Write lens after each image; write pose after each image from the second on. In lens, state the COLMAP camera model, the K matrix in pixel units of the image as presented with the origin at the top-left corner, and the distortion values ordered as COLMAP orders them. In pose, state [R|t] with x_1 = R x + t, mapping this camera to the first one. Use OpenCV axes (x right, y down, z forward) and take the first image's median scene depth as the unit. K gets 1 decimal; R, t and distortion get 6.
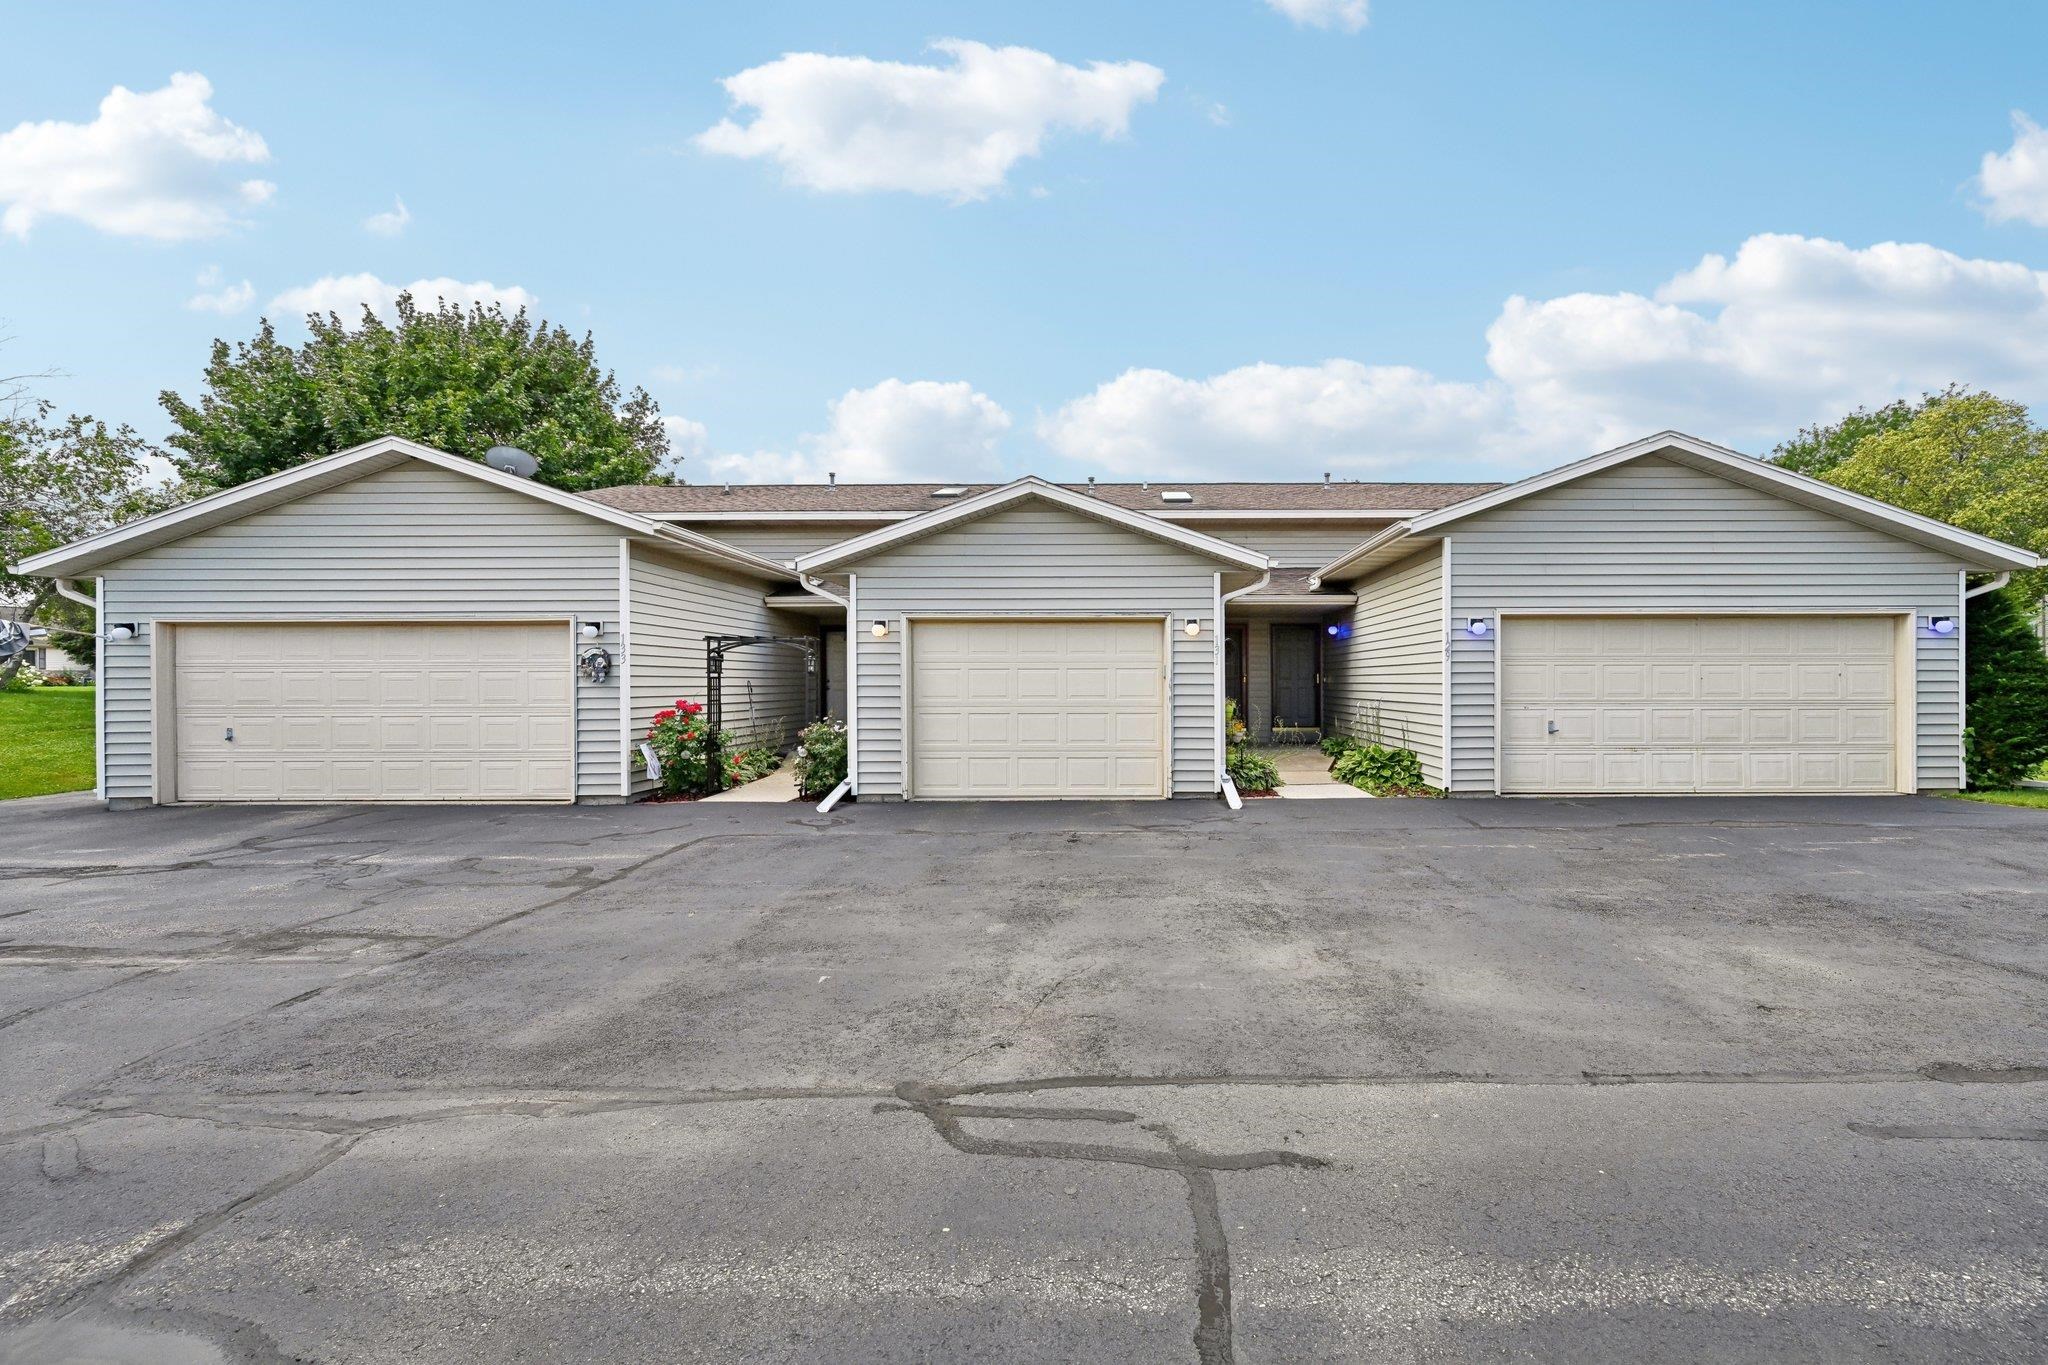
lens RADIAL K [[825.0, 0, 1109.9], [0, 825.0, 682.0], [0, 0, 1]] dist [-0.000124, -0.000015]
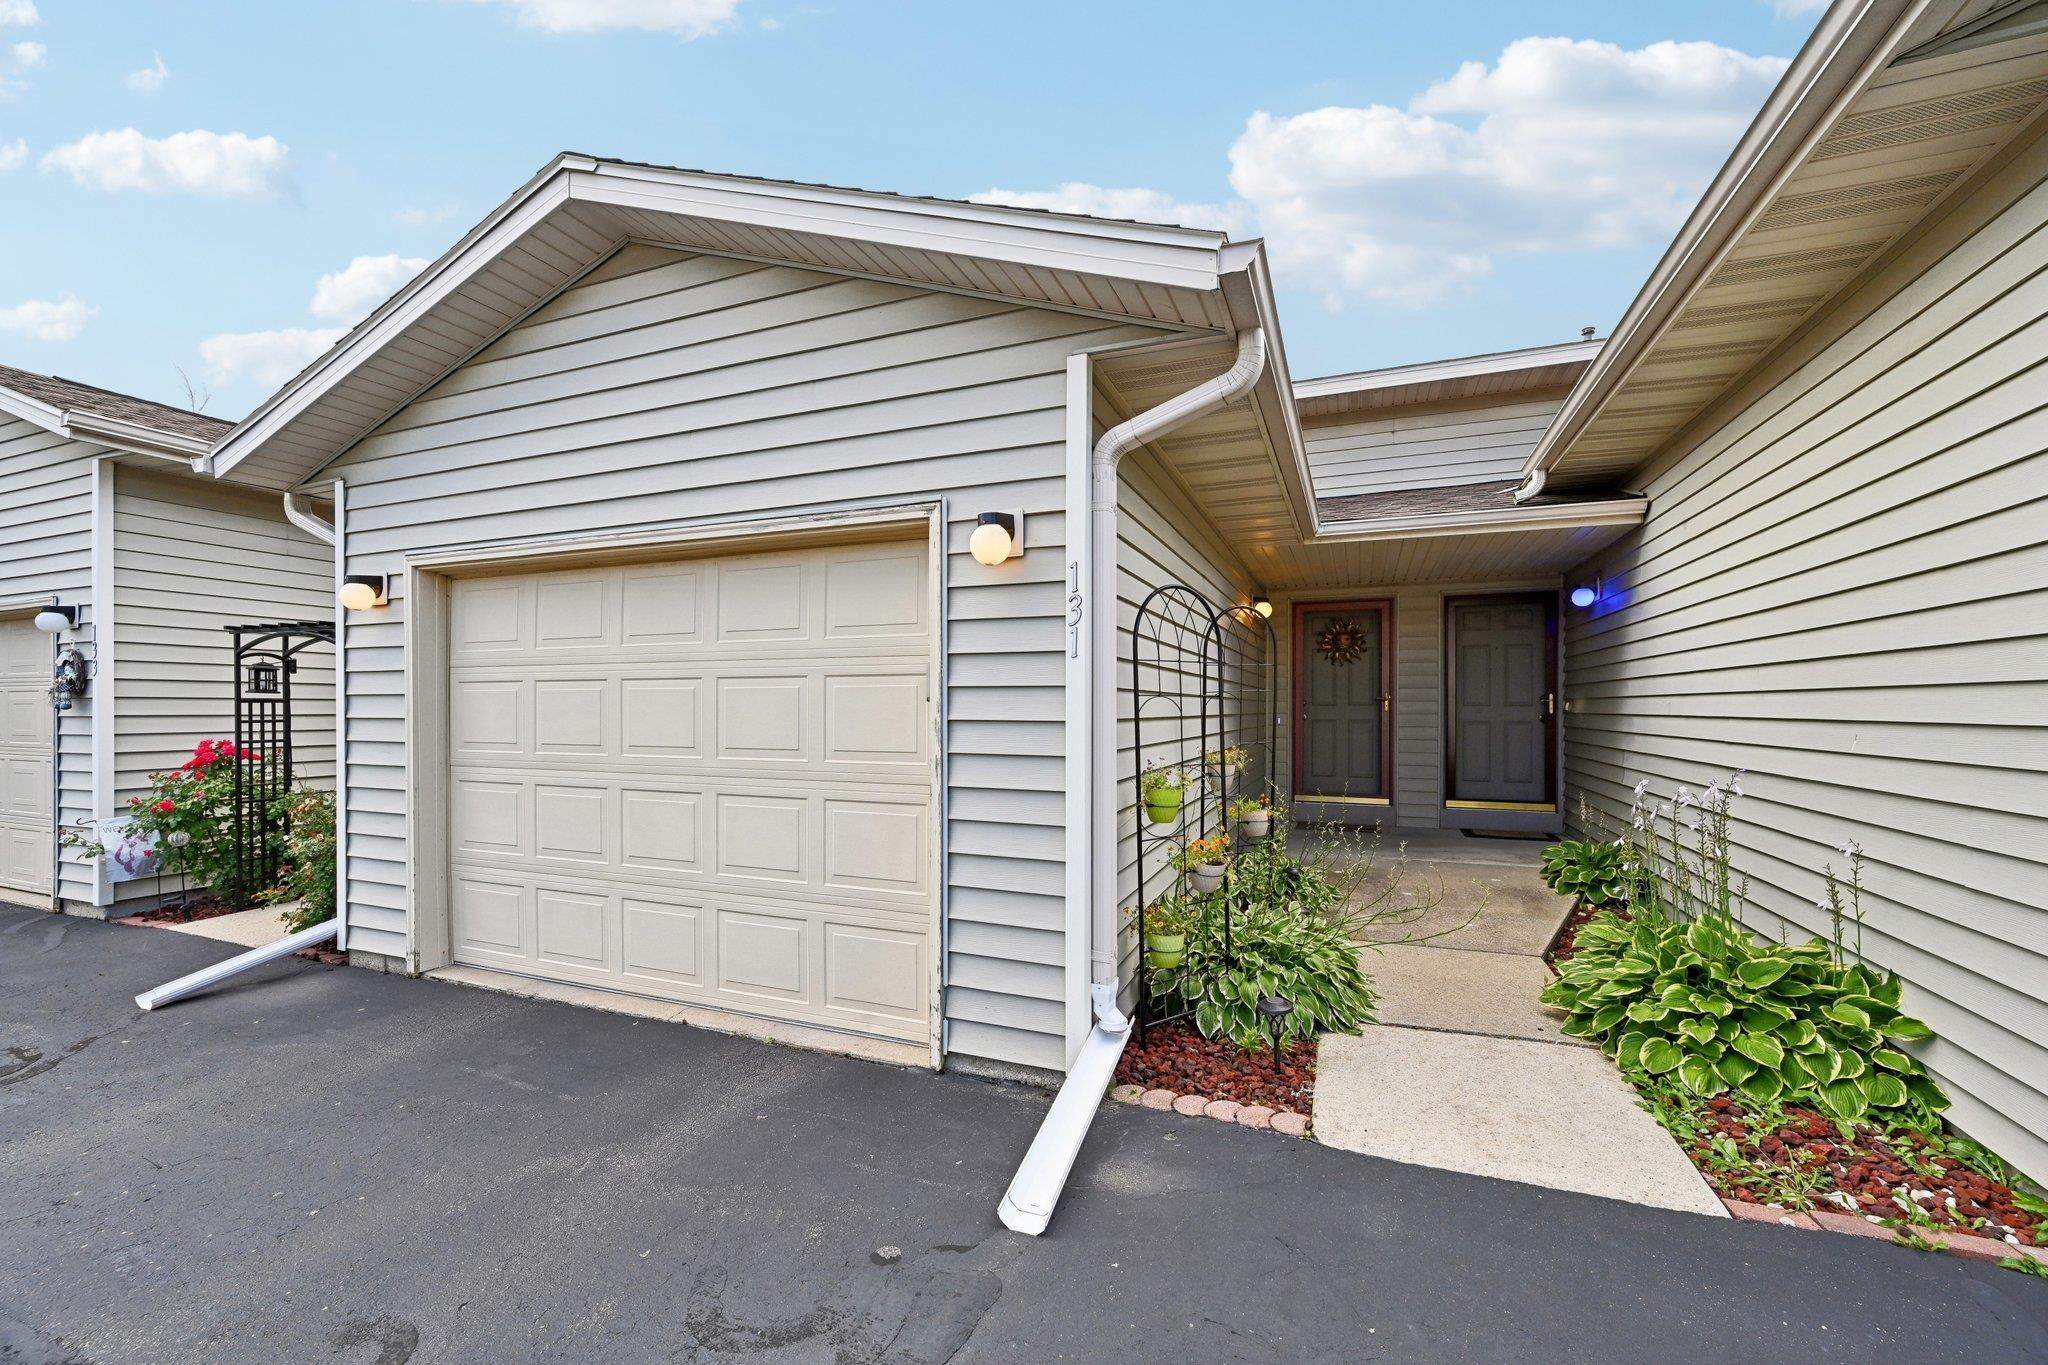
lens RADIAL K [[818.3, 0, 1023.8], [0, 818.3, 702.0], [0, 0, 1]] dist [0.000572, -0.000064]
pose [[0.932322, 0.002211, -0.361623, 0.203056], [-0.003798, 0.999986, -0.003678, -0.003531], [0.361610, 0.004802, 0.932317, 0.651349]]
